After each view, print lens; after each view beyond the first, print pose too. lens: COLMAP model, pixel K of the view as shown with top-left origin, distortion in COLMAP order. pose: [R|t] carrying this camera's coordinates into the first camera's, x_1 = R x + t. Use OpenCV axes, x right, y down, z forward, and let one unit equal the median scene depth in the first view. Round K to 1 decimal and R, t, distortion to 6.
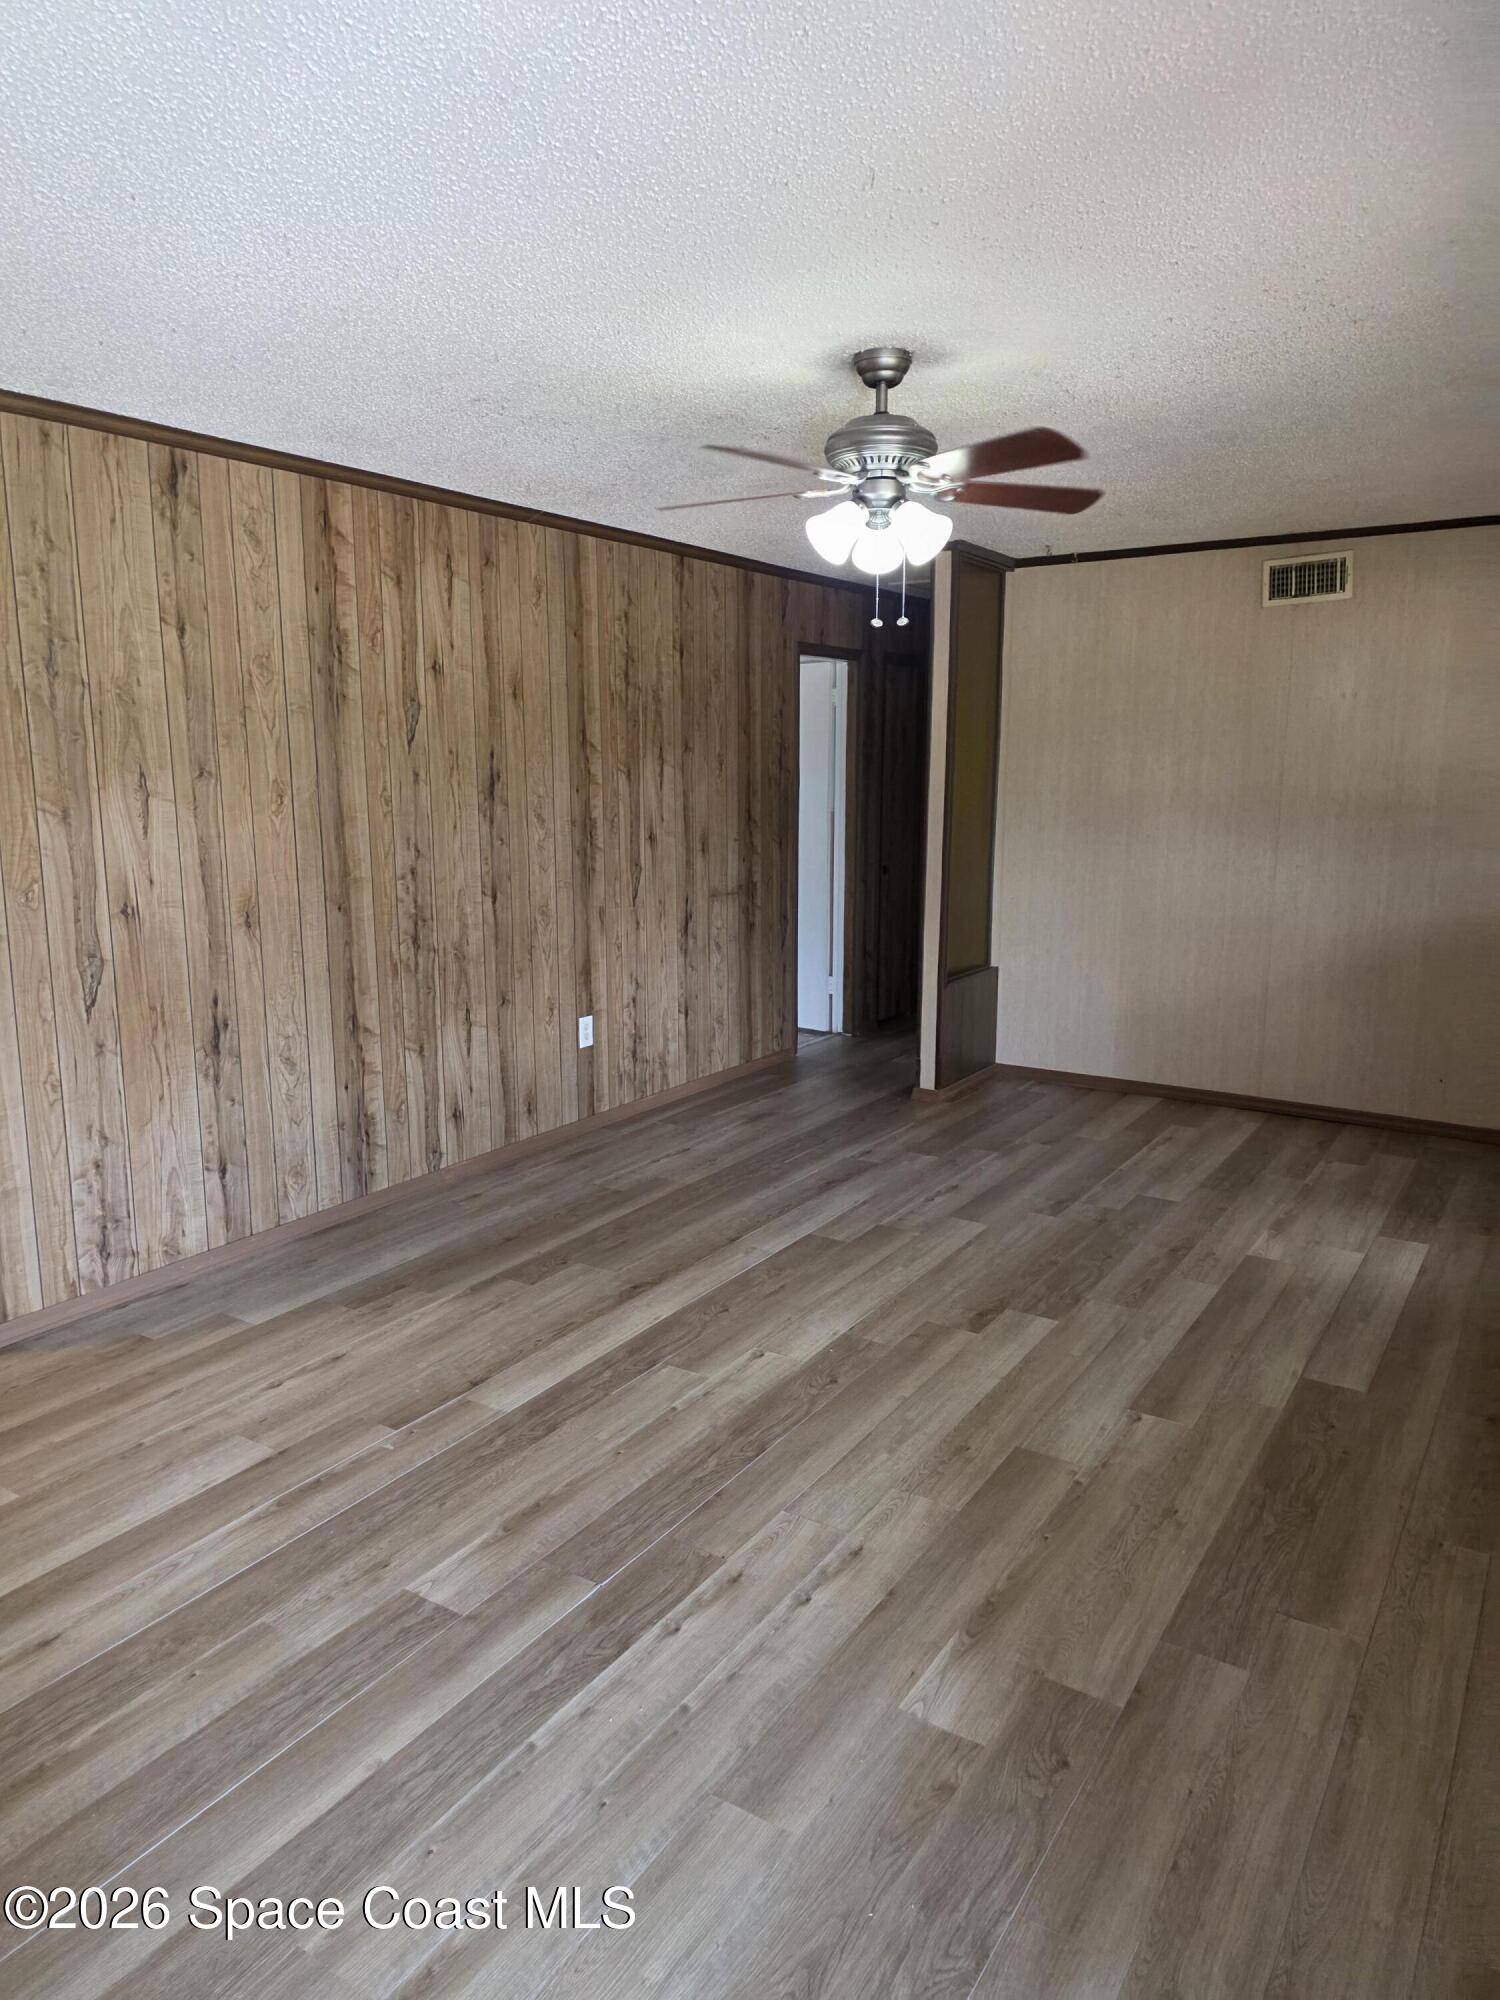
lens RADIAL K [[1344.5, 0, 741.0], [0, 1344.5, 987.9], [0, 0, 1]] dist [0.035259, -0.035853]
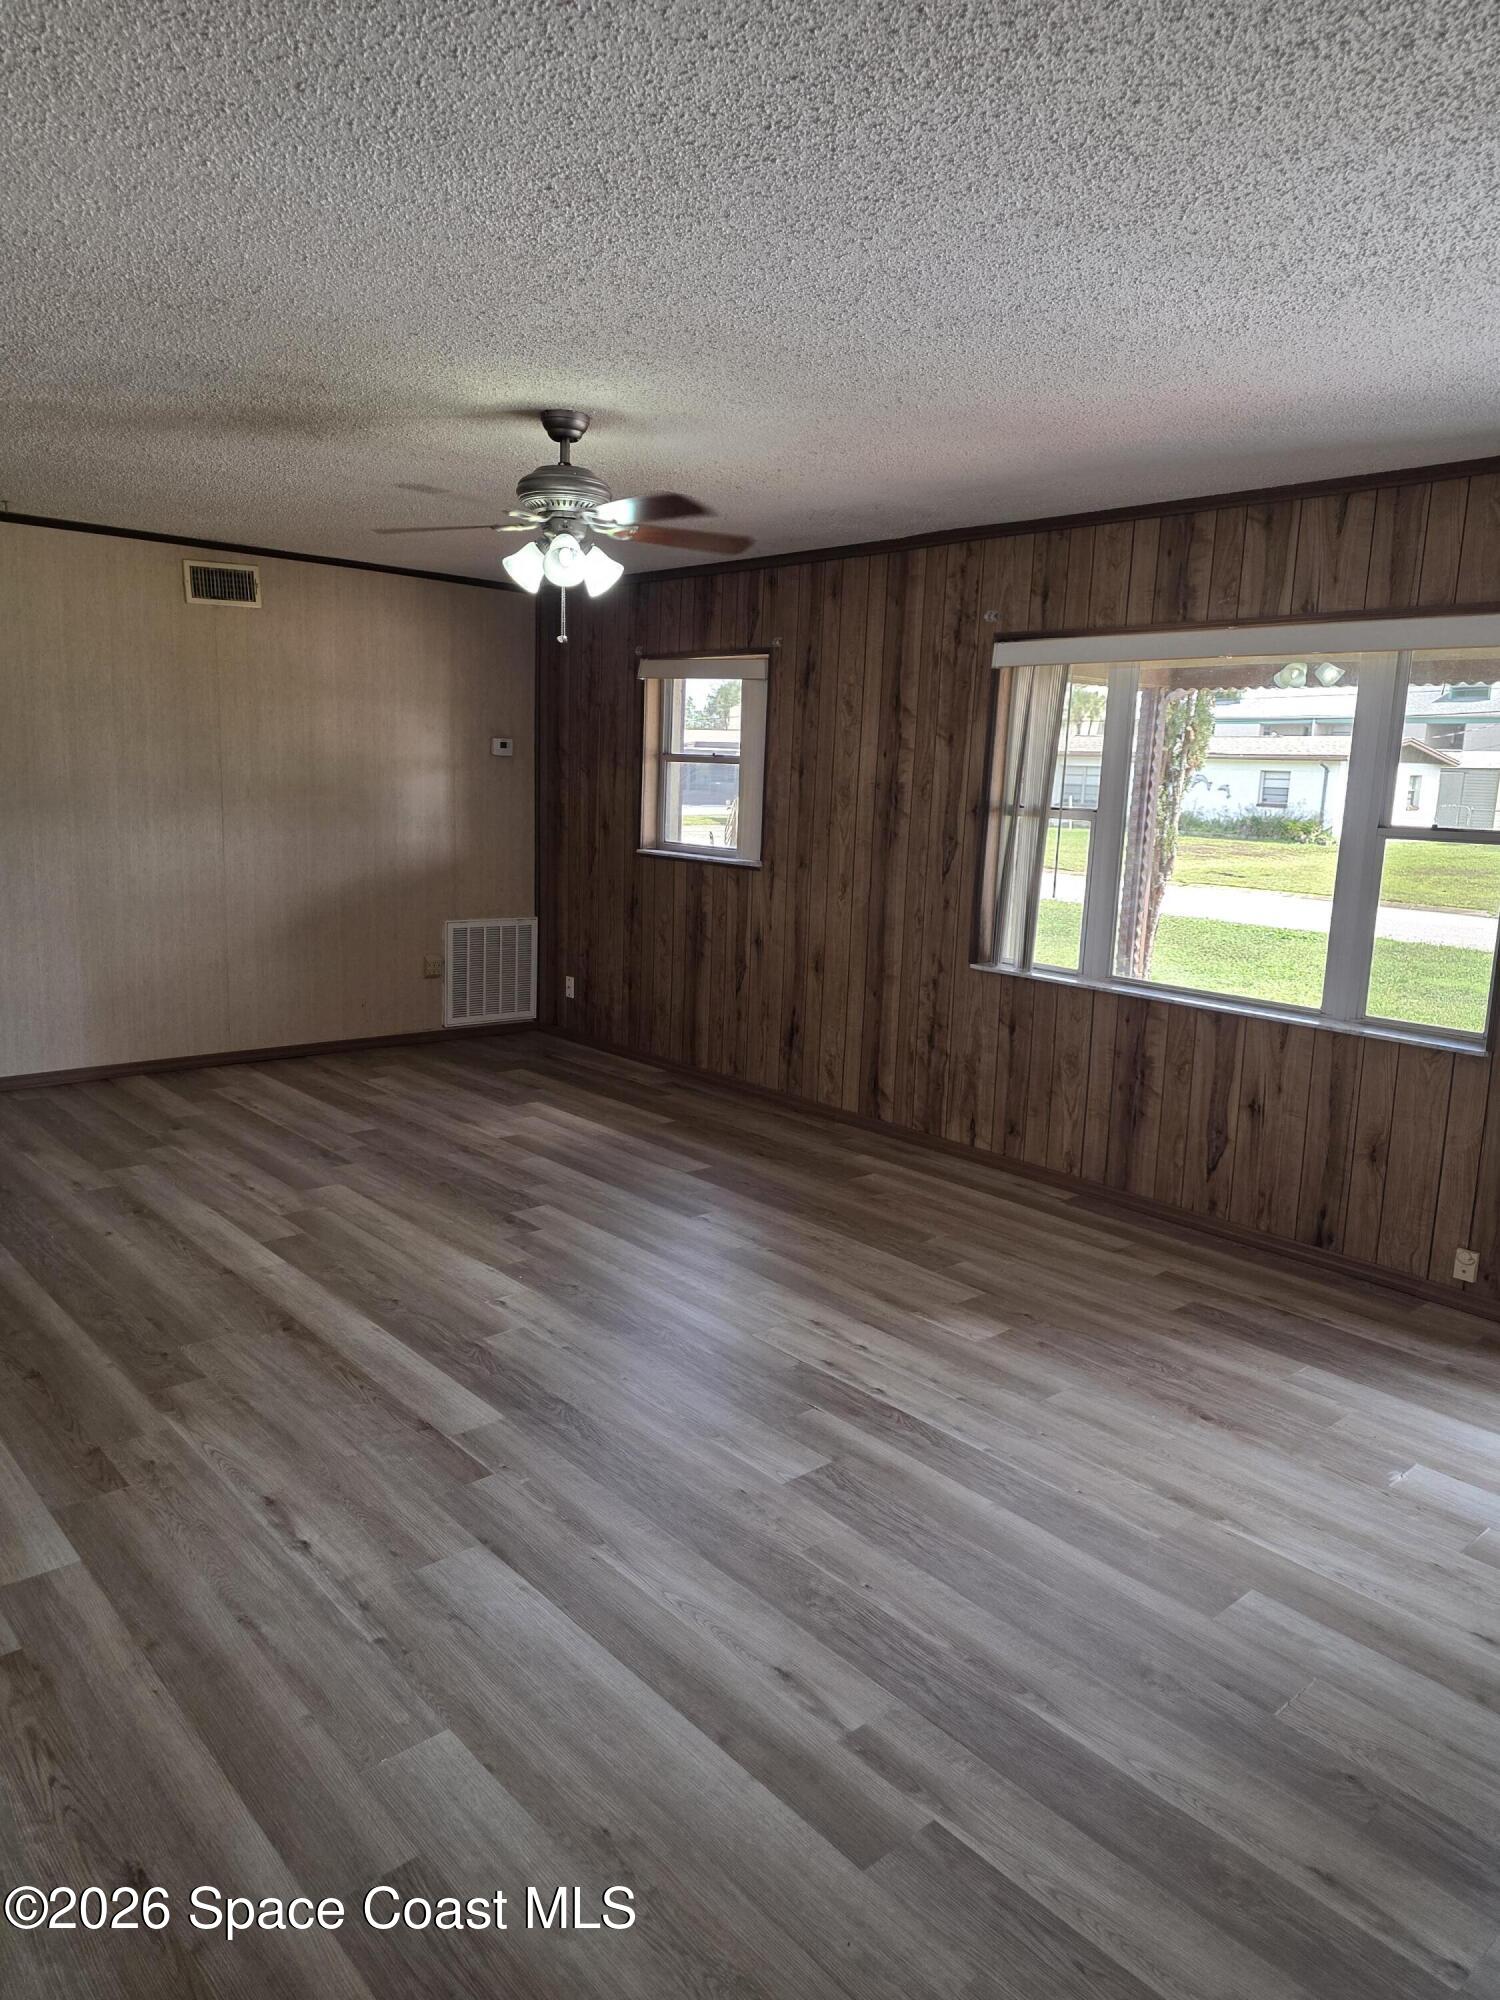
lens RADIAL K [[1344.5, 0, 741.0], [0, 1344.5, 987.9], [0, 0, 1]] dist [0.035259, -0.035853]
pose [[0.273584, -0.149766, 0.950117, -0.871326], [0.131260, 0.984375, 0.117370, -0.073133], [-0.952850, 0.092602, 0.288968, 0.453117]]
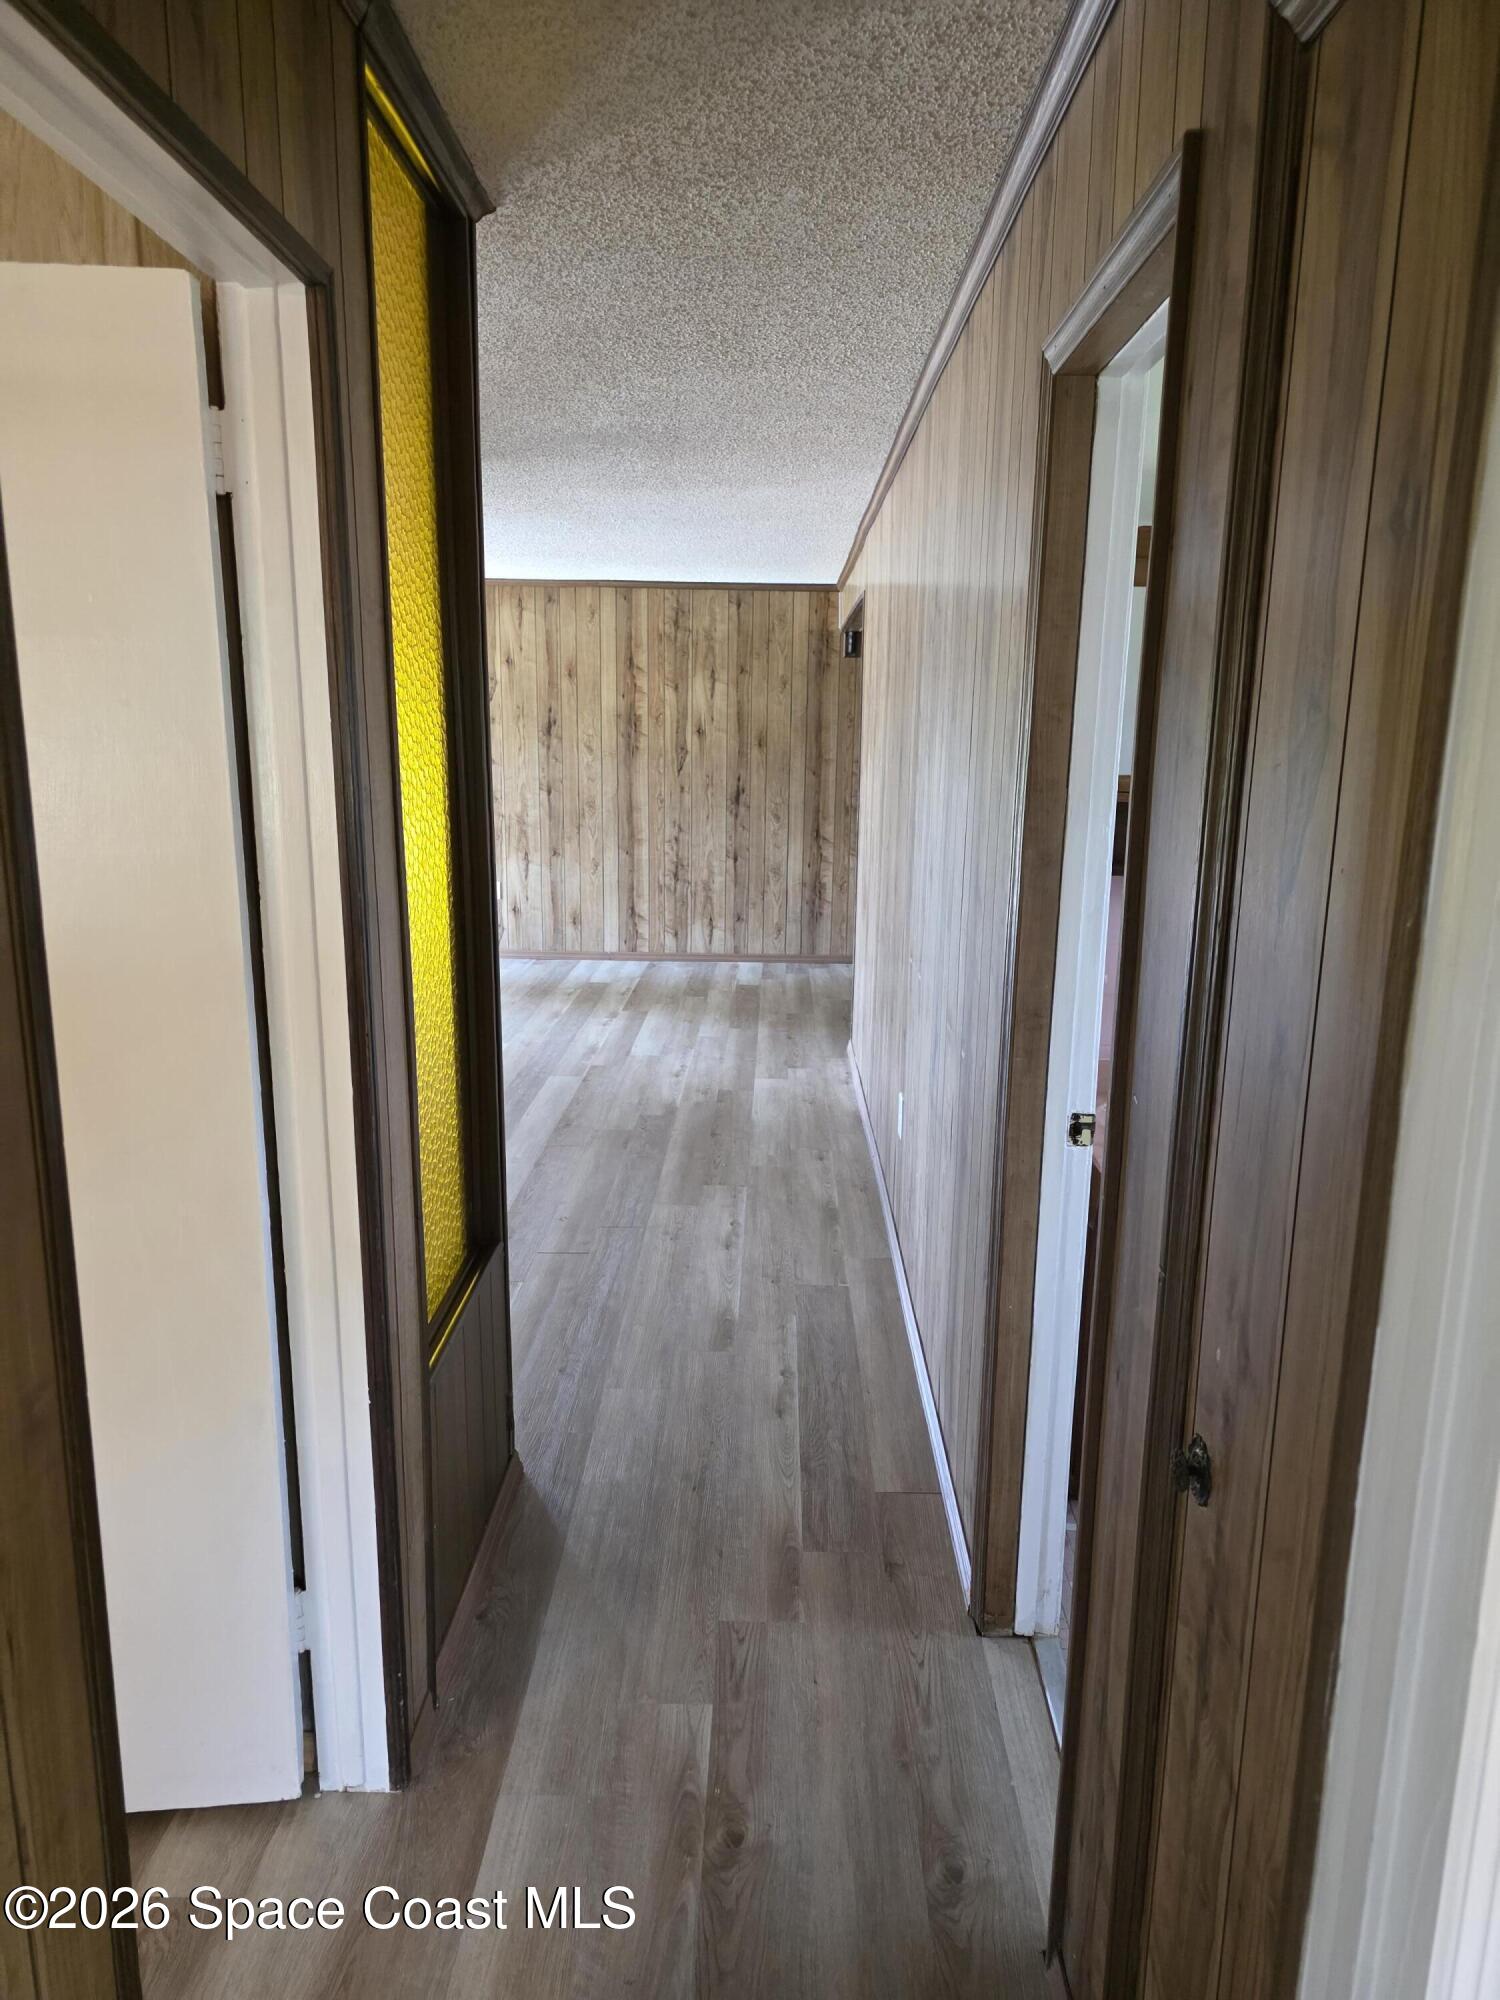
lens RADIAL K [[1344.5, 0, 741.0], [0, 1344.5, 987.9], [0, 0, 1]] dist [0.035259, -0.035853]
pose [[-0.857263, 0.087682, -0.507358, 0.468638], [-0.098383, 0.939341, 0.328572, -0.385026], [0.505392, 0.331588, -0.796636, 2.237832]]
